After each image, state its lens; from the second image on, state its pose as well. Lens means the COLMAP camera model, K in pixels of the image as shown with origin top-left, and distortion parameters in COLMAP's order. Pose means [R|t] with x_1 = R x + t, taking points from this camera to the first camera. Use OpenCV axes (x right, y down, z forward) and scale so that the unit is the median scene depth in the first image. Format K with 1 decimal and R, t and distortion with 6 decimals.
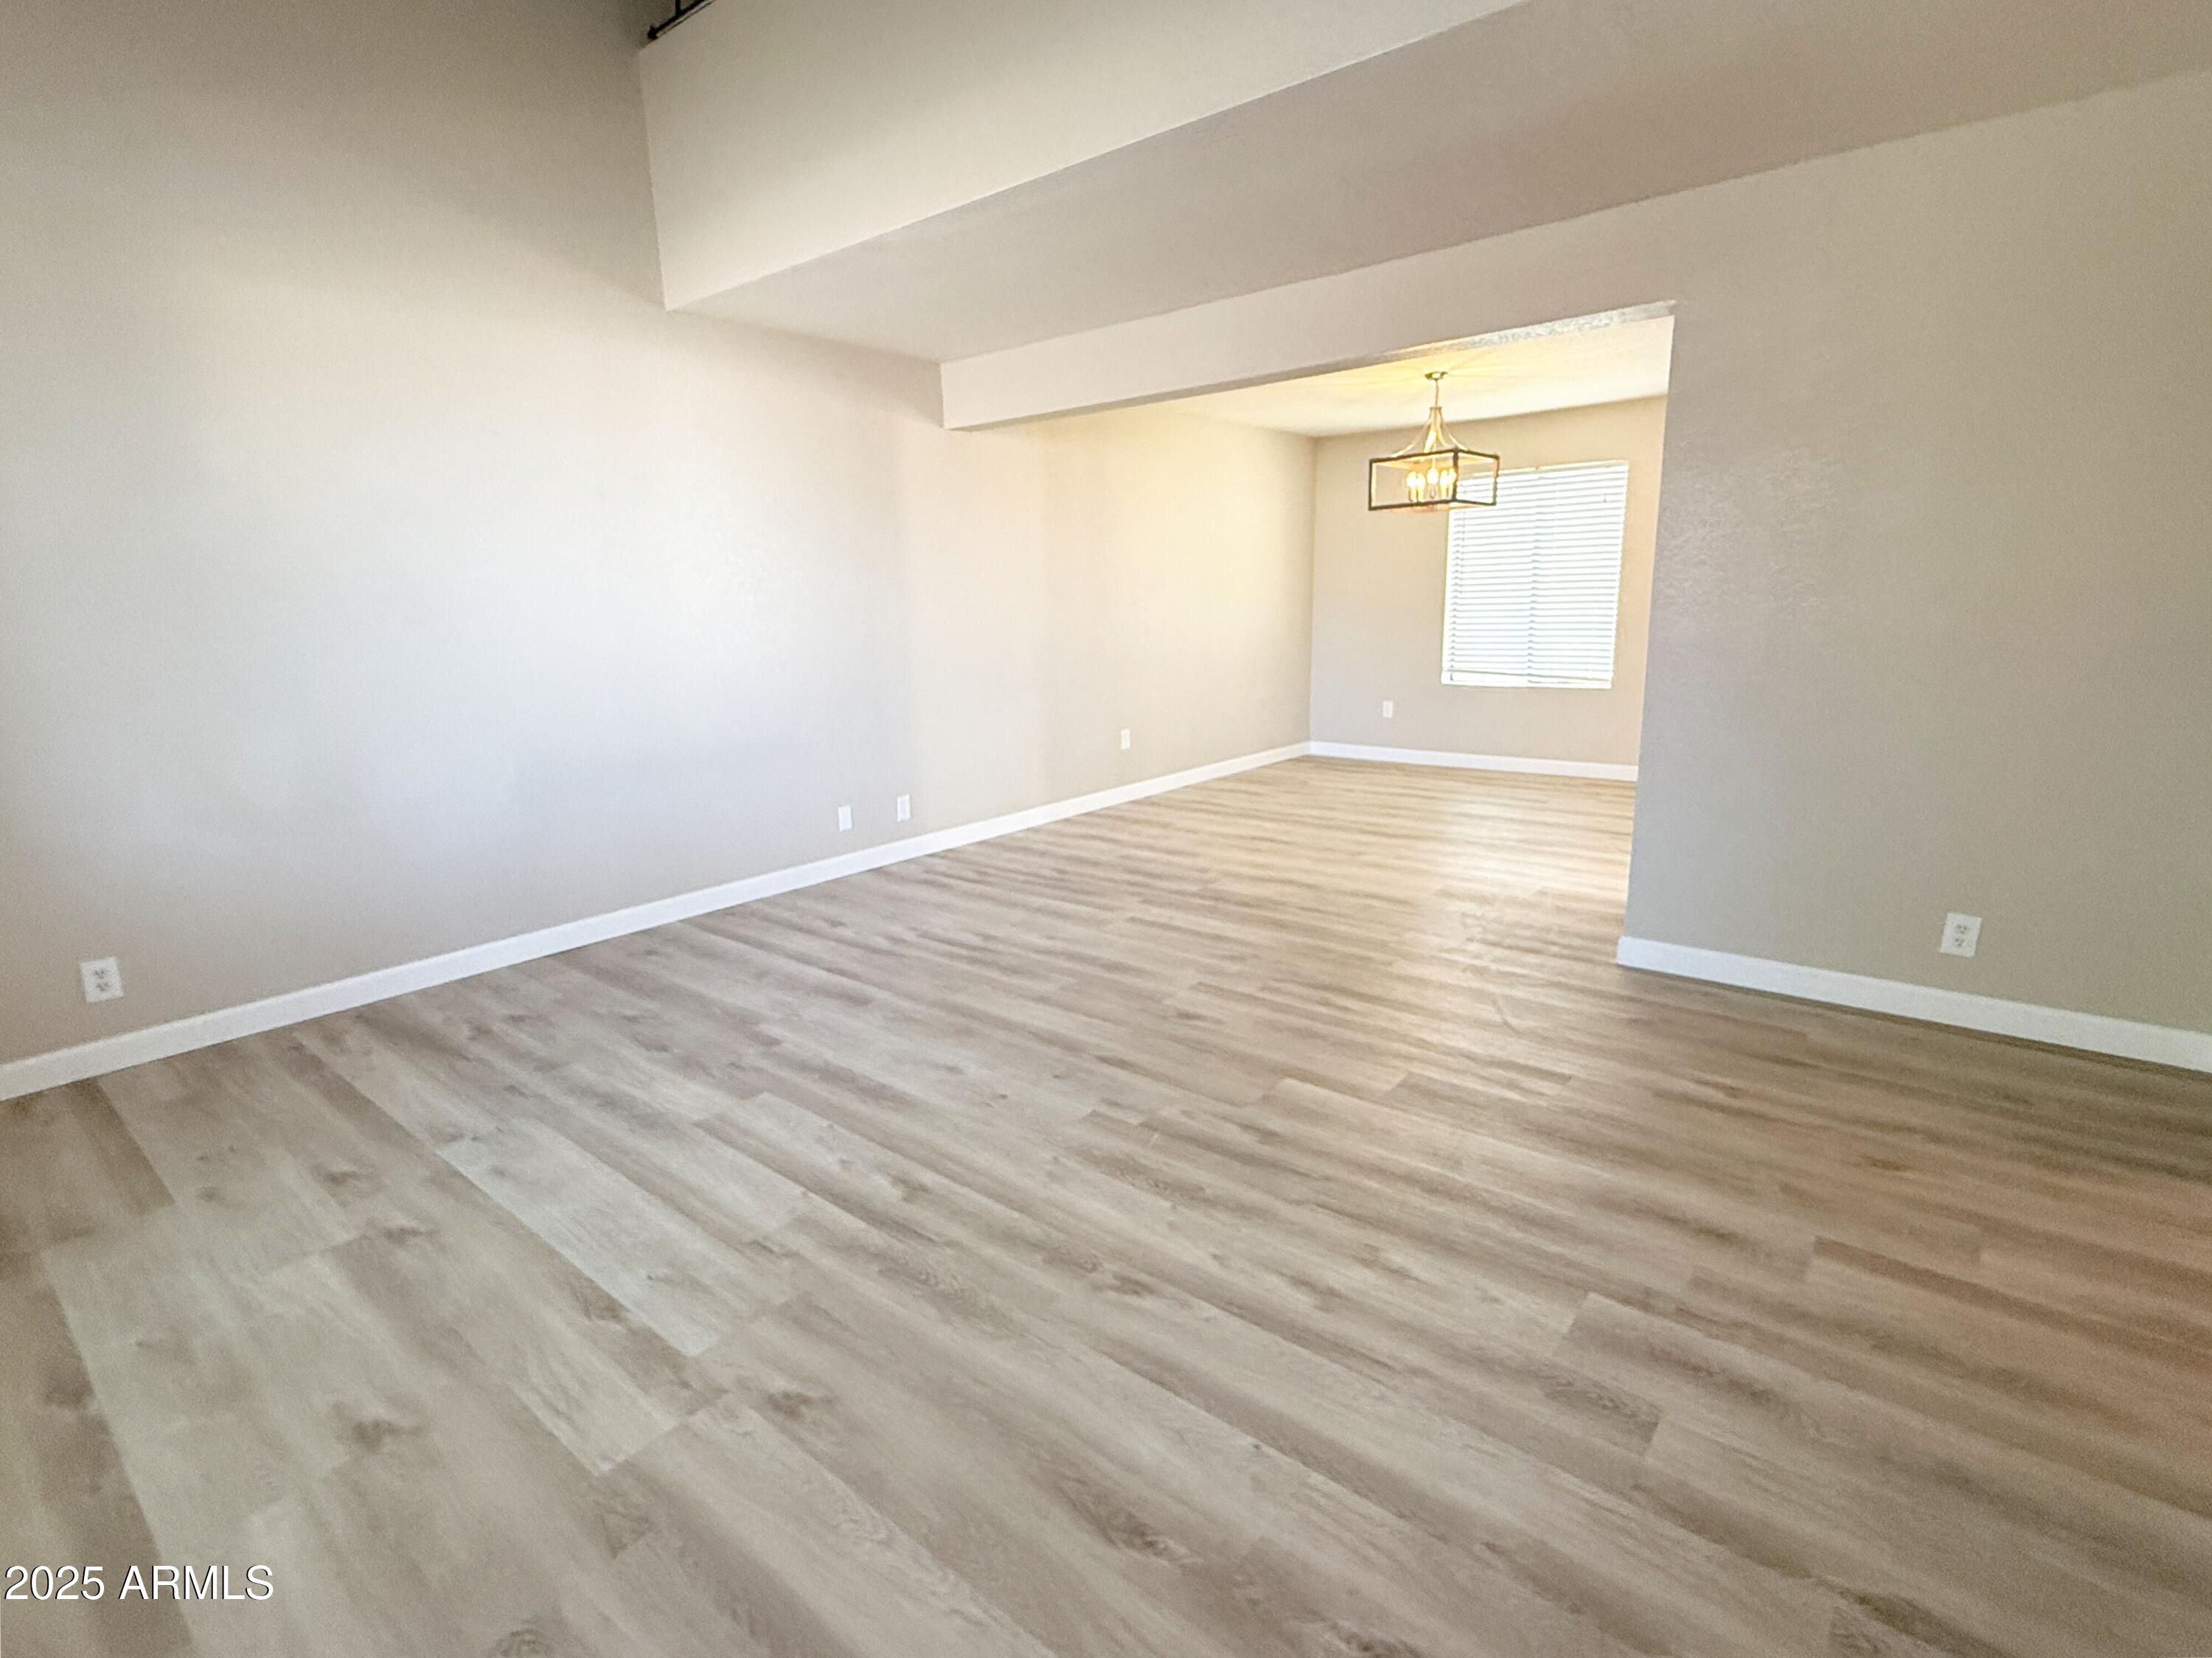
lens RADIAL K [[1094.4, 0, 1118.3], [0, 1094.4, 837.1], [0, 0, 1]] dist [0.001436, -0.000028]
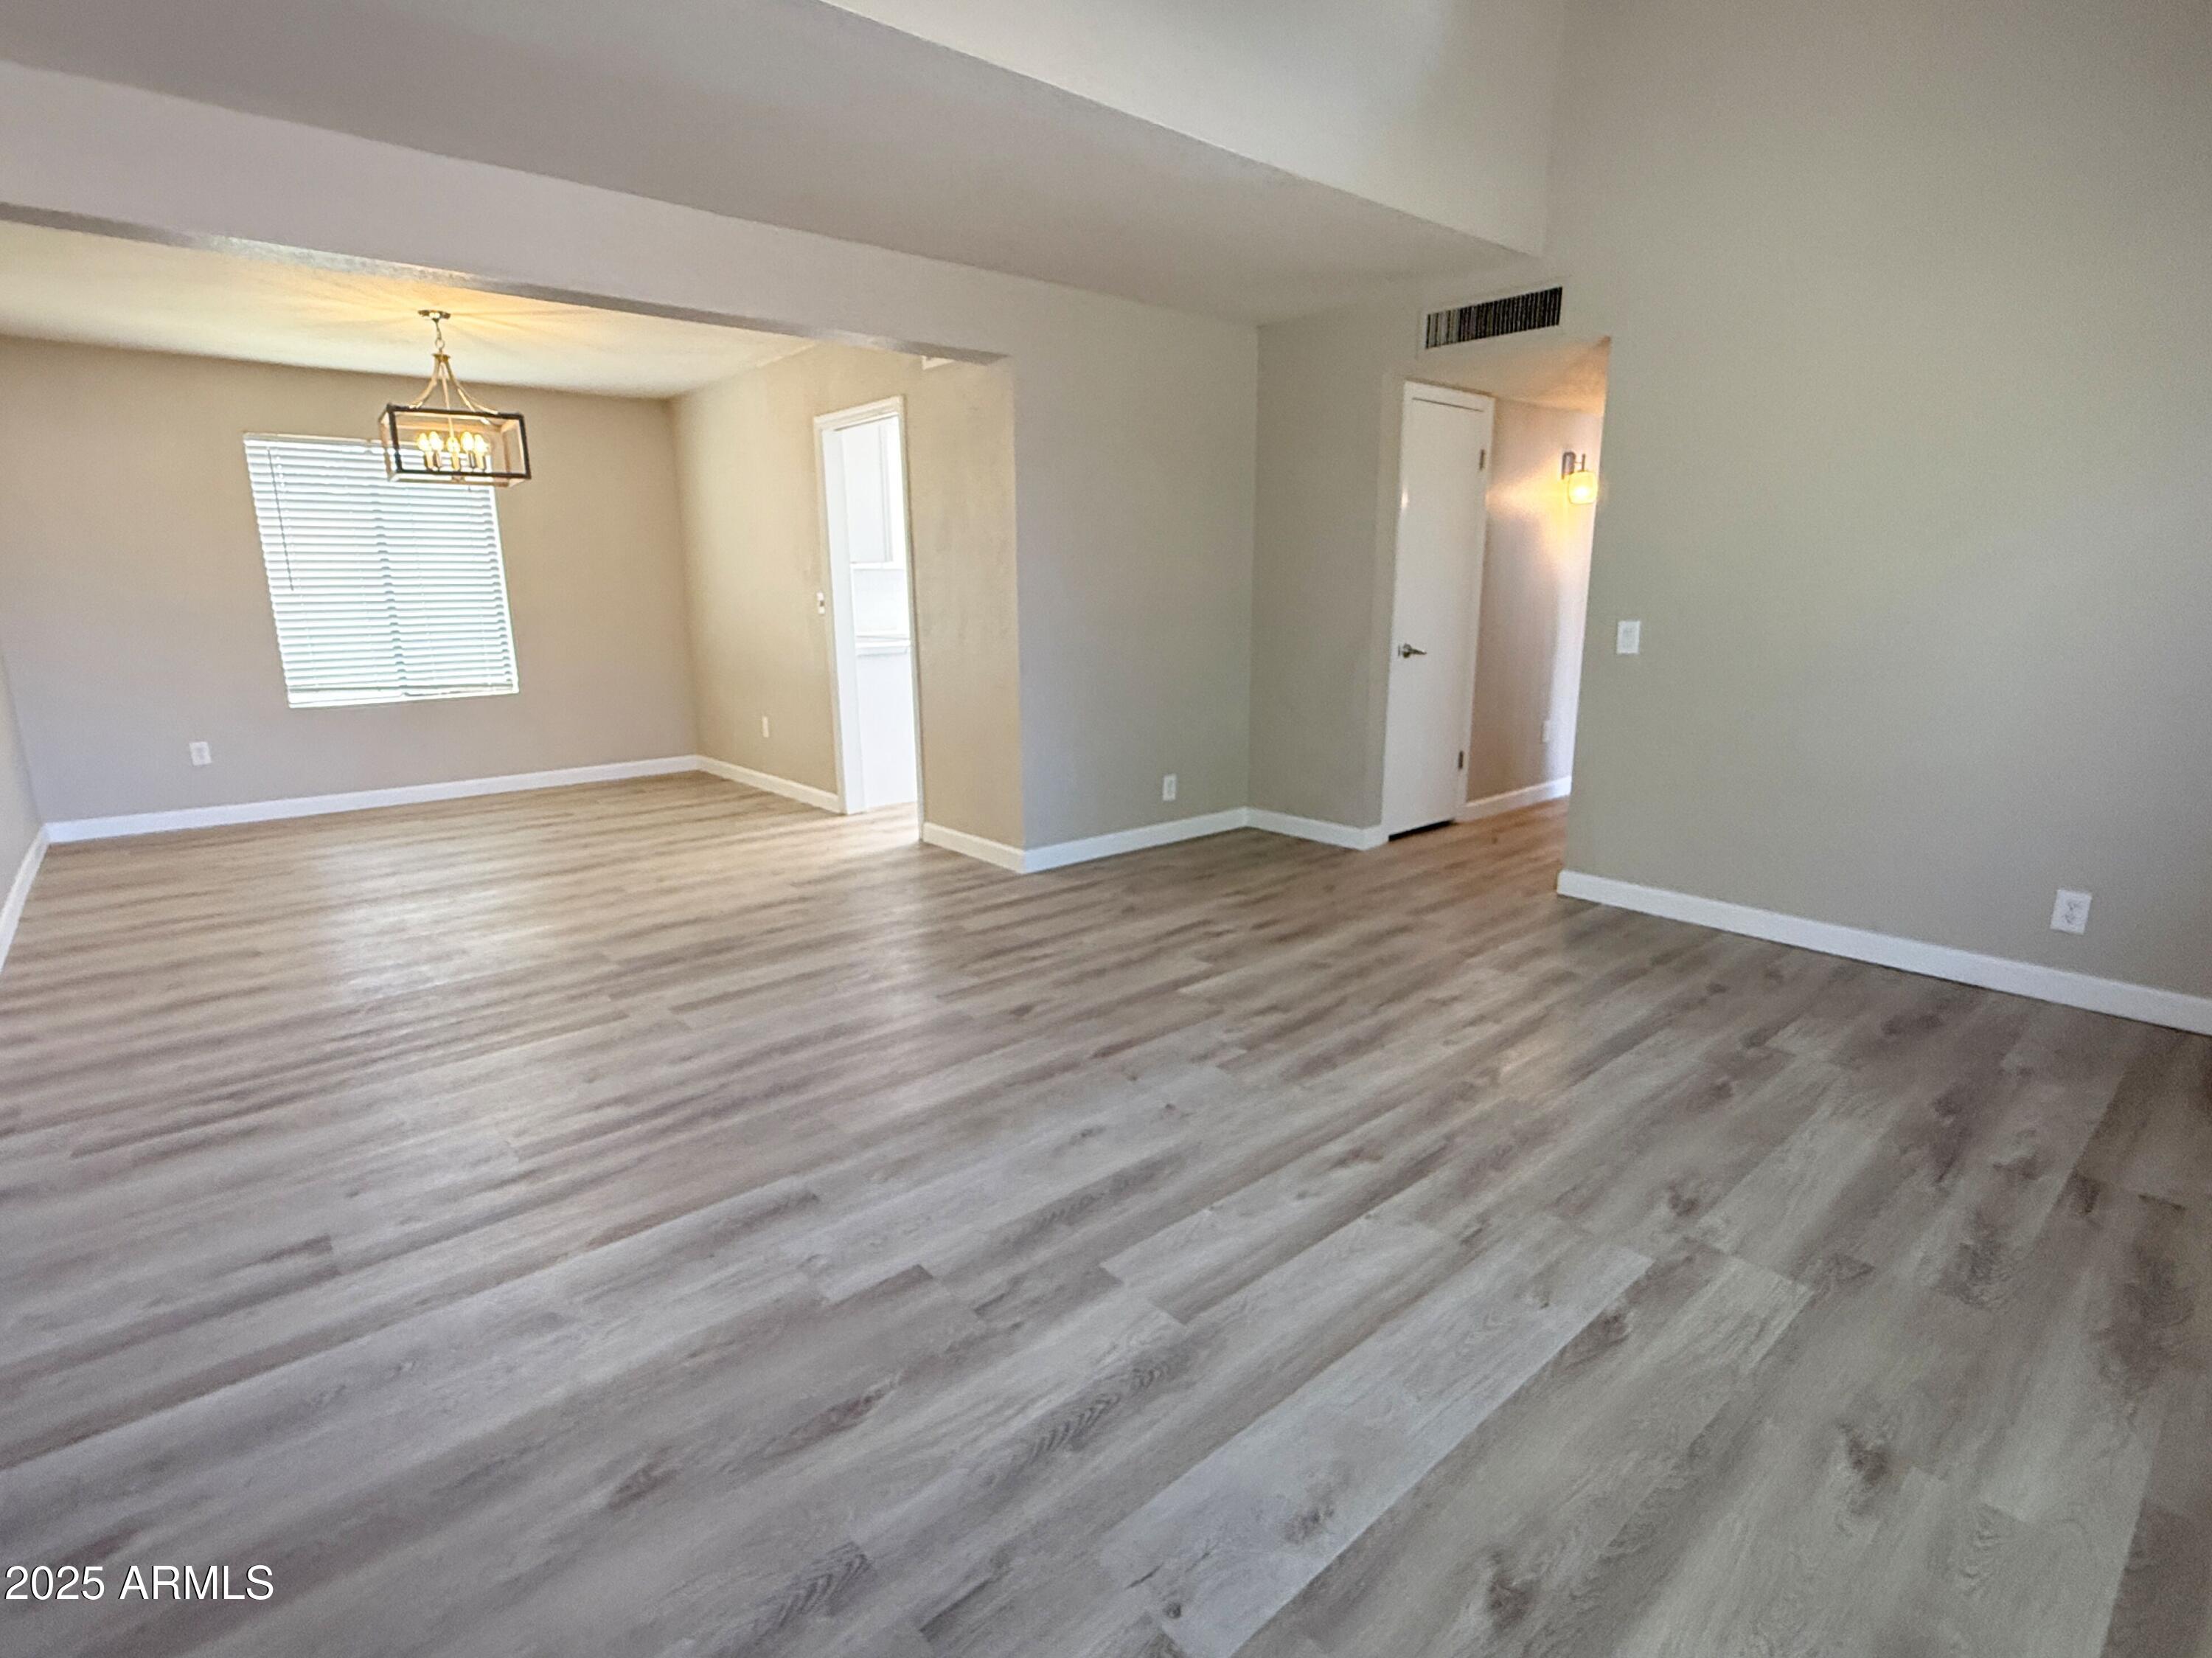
lens RADIAL K [[1094.6, 0, 1118.3], [0, 1094.6, 837.1], [0, 0, 1]] dist [0.001436, -0.000028]
pose [[0.149440, -0.199199, 0.968498, -0.964544], [0.216260, 0.962366, 0.164569, -0.142757], [-0.964831, 0.184854, 0.186894, 0.834783]]
